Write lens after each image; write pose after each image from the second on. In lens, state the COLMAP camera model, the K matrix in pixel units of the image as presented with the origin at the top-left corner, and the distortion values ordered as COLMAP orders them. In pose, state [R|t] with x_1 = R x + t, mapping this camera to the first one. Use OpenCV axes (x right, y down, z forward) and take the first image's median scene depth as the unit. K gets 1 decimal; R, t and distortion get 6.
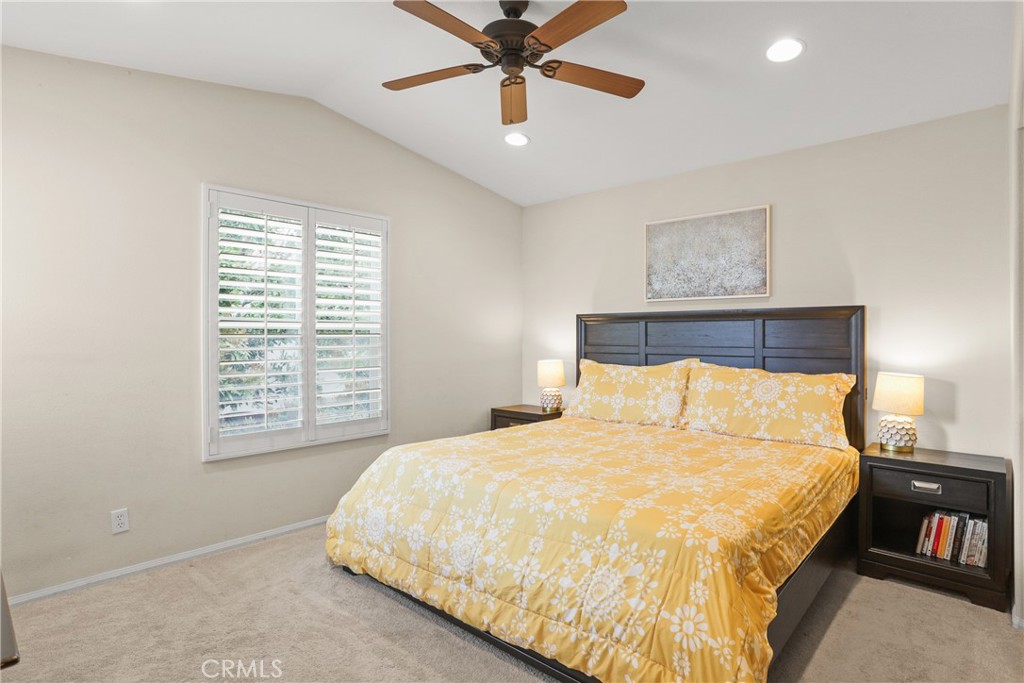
lens RADIAL K [[534.0, 0, 510.0], [0, 534.0, 326.9], [0, 0, 1]] dist [-0.068873, 0.037044]
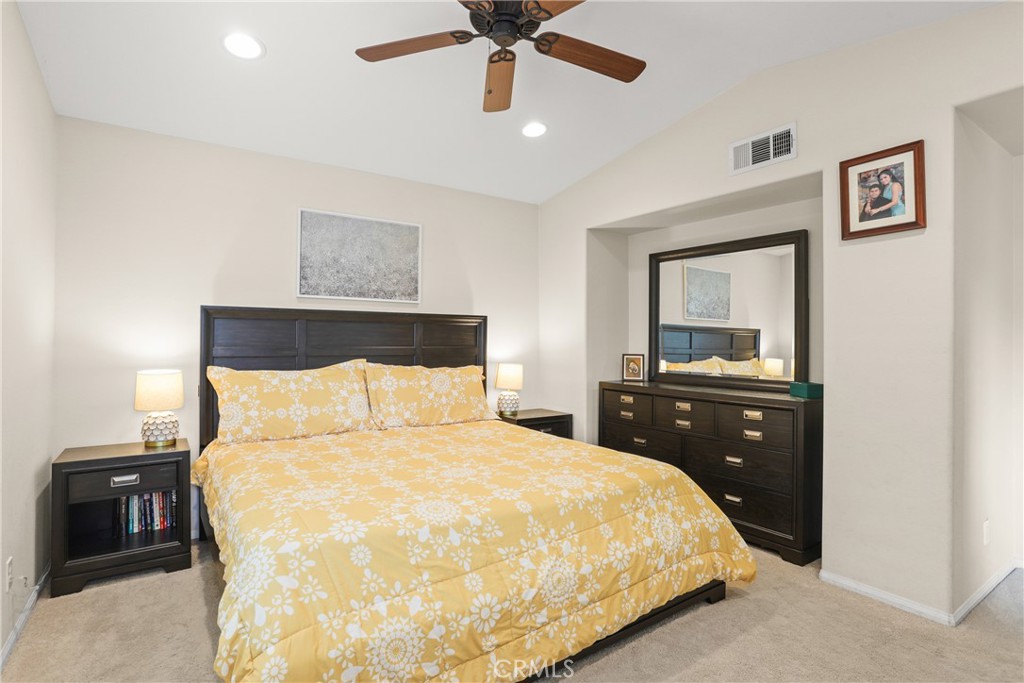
lens RADIAL K [[513.7, 0, 515.9], [0, 513.7, 330.3], [0, 0, 1]] dist [-0.033041, 0.000414]
pose [[0.212721, 0.018733, 0.976933, -0.564228], [-0.026220, 0.999566, -0.013458, 0.011206], [-0.976761, -0.022753, 0.213119, 0.535593]]
